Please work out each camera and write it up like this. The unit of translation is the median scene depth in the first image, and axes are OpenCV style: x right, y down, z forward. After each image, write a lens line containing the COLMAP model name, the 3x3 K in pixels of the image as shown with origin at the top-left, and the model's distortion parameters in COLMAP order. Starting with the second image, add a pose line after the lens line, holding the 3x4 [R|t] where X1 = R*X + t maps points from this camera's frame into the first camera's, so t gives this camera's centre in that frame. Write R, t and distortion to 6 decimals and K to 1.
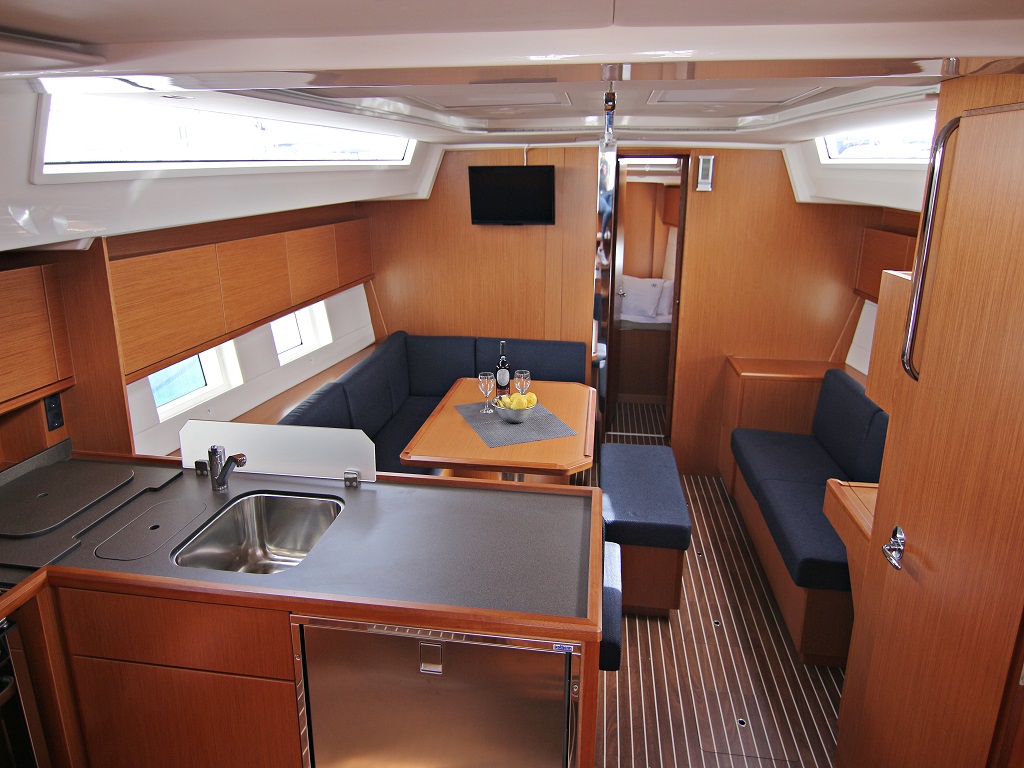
lens RADIAL K [[636.4, 0, 510.4], [0, 636.4, 350.5], [0, 0, 1]] dist [-0.003750, -0.001926]
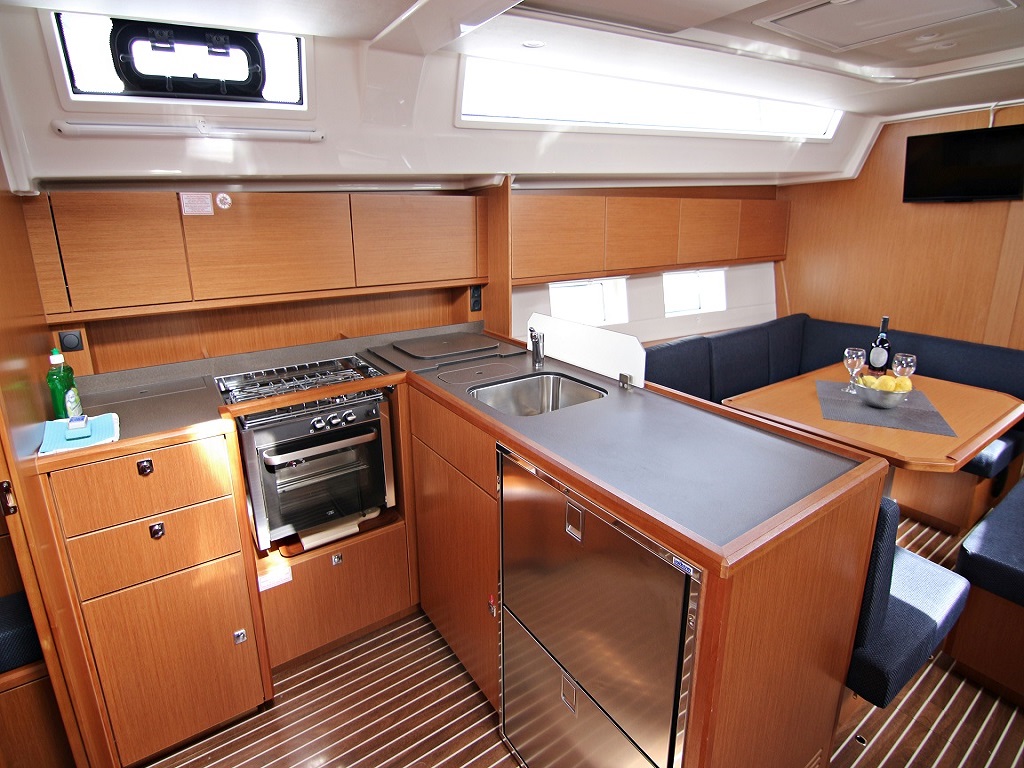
lens RADIAL K [[520.9, 0, 514.4], [0, 520.9, 349.3], [0, 0, 1]] dist [-0.026790, 0.001881]
pose [[0.673553, 0.167861, -0.719826, 0.138921], [-0.179080, 0.981916, 0.061411, 0.067501], [0.717117, 0.087543, 0.691433, 0.125191]]
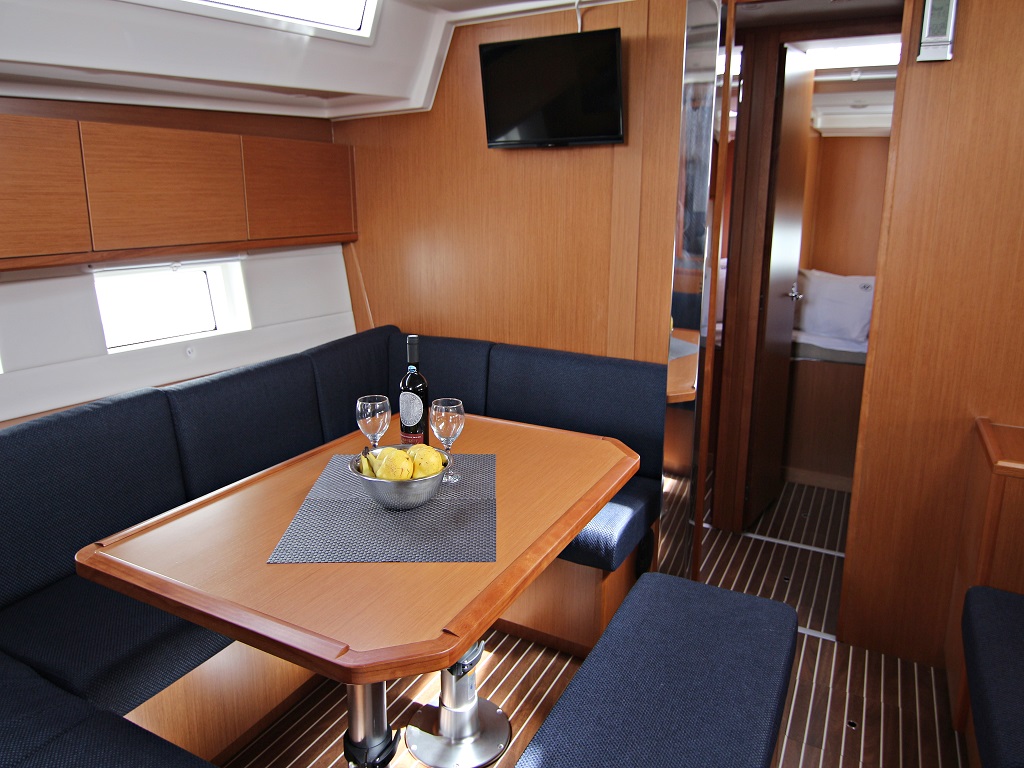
lens RADIAL K [[704.2, 0, 509.0], [0, 704.2, 350.2], [0, 0, 1]] dist [-0.033722, 0.003490]
pose [[0.938625, 0.077047, -0.336226, 0.205905], [-0.093021, 0.995161, -0.031639, 0.006398], [0.332161, 0.060973, 0.941250, 0.447233]]
